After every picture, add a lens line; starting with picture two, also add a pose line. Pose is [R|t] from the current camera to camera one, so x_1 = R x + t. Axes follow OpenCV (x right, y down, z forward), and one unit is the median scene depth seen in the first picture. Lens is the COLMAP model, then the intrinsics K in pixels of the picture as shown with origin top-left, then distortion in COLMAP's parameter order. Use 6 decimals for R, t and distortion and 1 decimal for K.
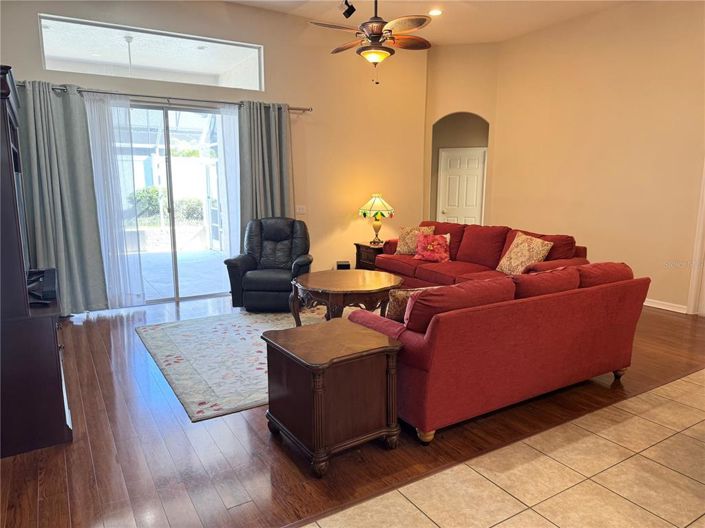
lens RADIAL K [[501.0, 0, 352.1], [0, 501.0, 264.6], [0, 0, 1]] dist [0.000485, 0.001269]
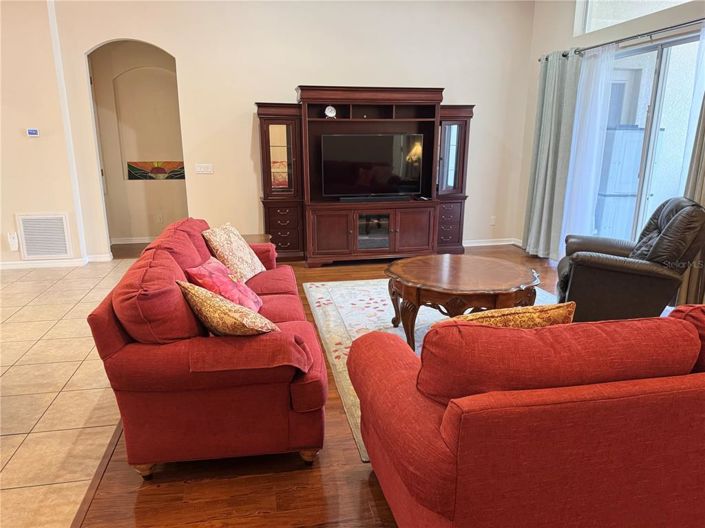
lens RADIAL K [[501.0, 0, 351.8], [0, 501.0, 264.4], [0, 0, 1]] dist [0.000485, 0.001269]
pose [[-0.349435, 0.232657, -0.907616, 1.129314], [-0.161189, 0.939312, 0.302840, -0.279188], [0.922991, 0.252121, -0.290727, 1.626270]]
